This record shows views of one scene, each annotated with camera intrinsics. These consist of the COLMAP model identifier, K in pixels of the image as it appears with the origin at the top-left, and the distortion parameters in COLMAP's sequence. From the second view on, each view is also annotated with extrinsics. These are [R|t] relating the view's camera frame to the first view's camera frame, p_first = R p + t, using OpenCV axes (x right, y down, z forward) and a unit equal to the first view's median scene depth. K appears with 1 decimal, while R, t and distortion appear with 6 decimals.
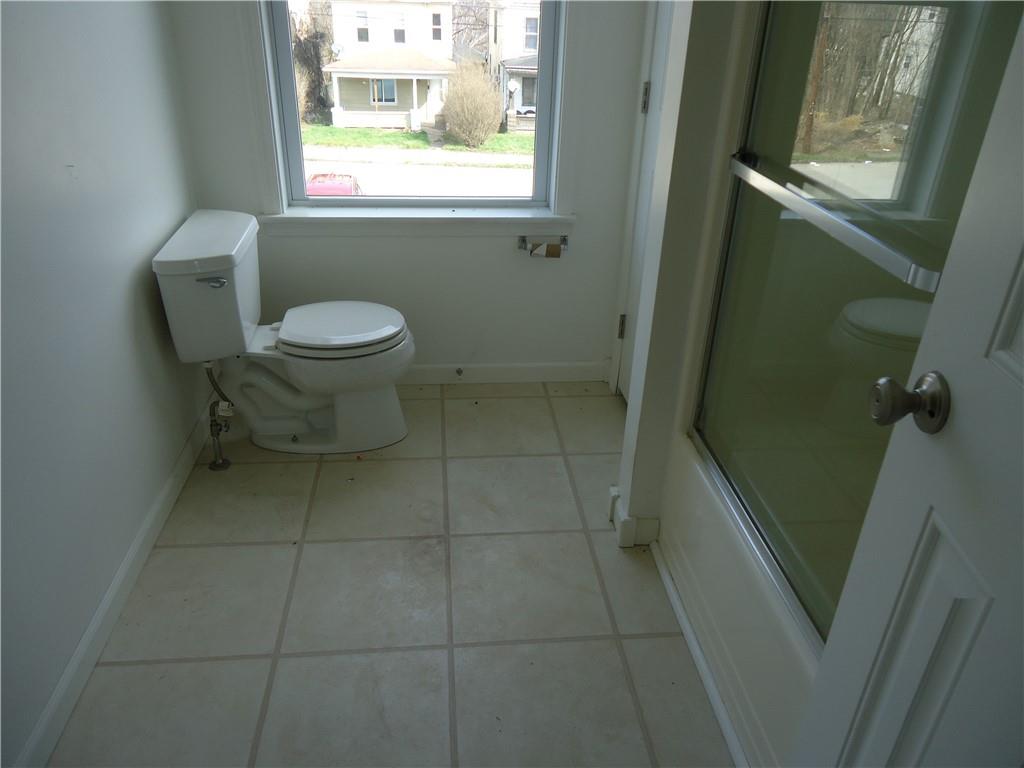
lens RADIAL K [[745.7, 0, 512.0], [0, 745.7, 384.0], [0, 0, 1]] dist [-0.001739, 0.003165]
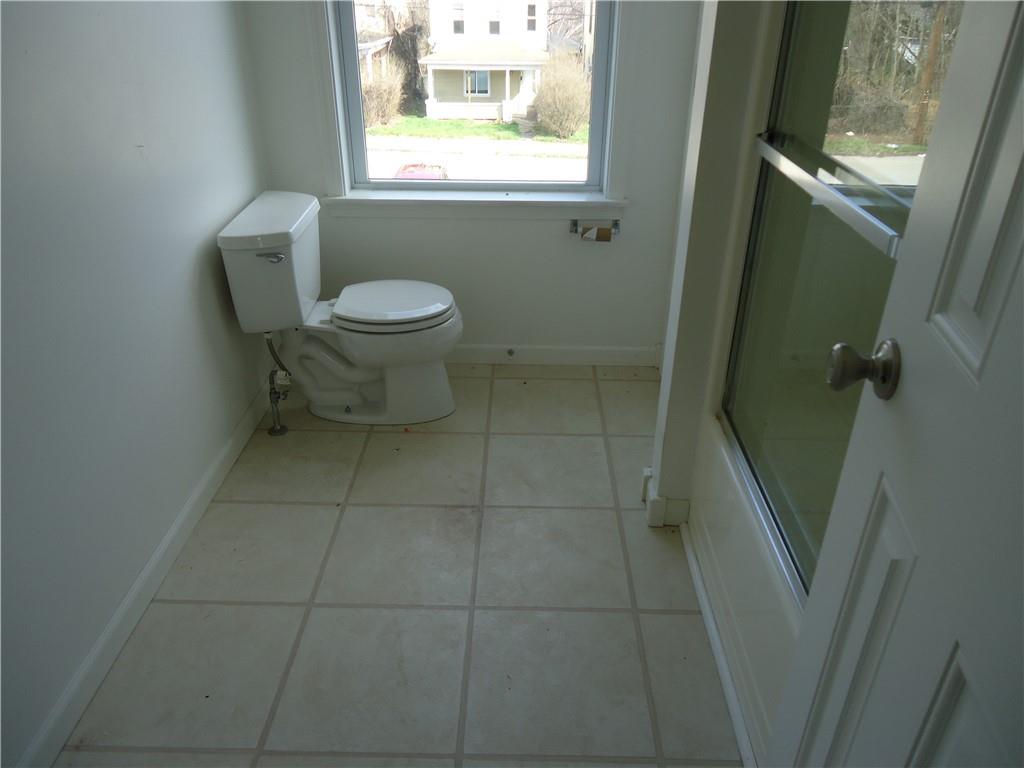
lens RADIAL K [[745.2, 0, 512.0], [0, 745.2, 384.0], [0, 0, 1]] dist [-0.004148, -0.000059]
pose [[0.993024, 0.035387, -0.112474, 0.060439], [-0.034169, 0.999335, 0.012742, 0.017317], [0.112850, -0.008810, 0.993573, -0.021872]]
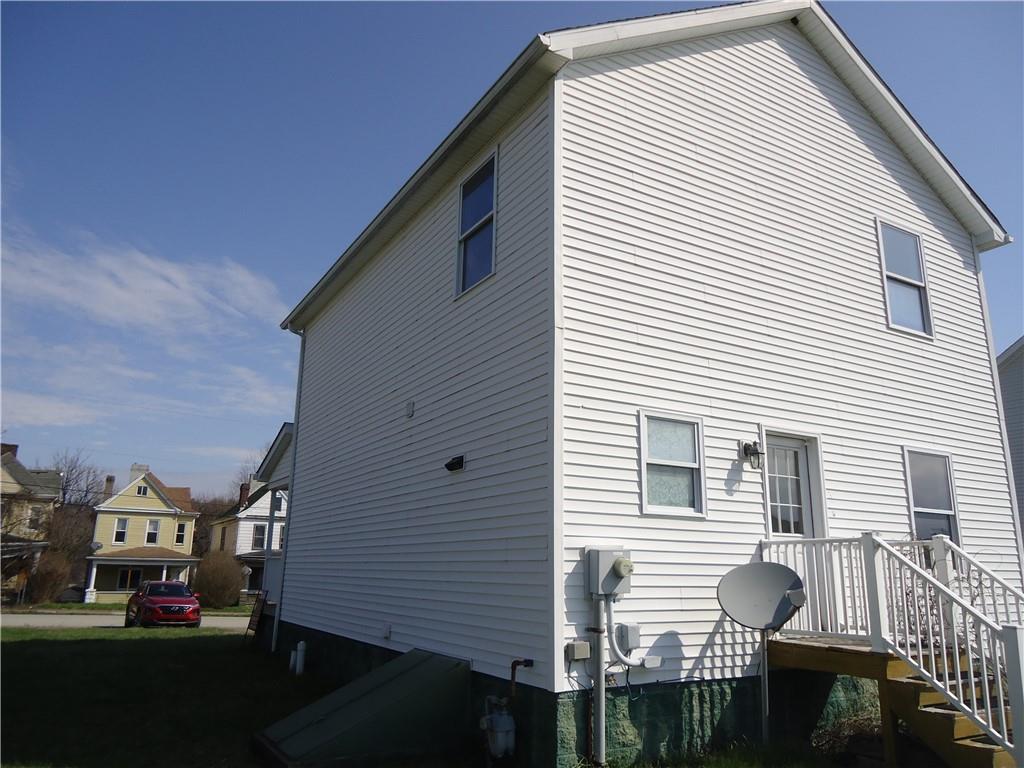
lens RADIAL K [[745.2, 0, 512.0], [0, 745.2, 384.0], [0, 0, 1]] dist [-0.004148, -0.000059]
pose [[0.909435, 0.087074, 0.406627, -2.595872], [0.204386, 0.757981, -0.619428, 4.947307], [-0.362152, 0.646438, 0.671538, -4.943147]]
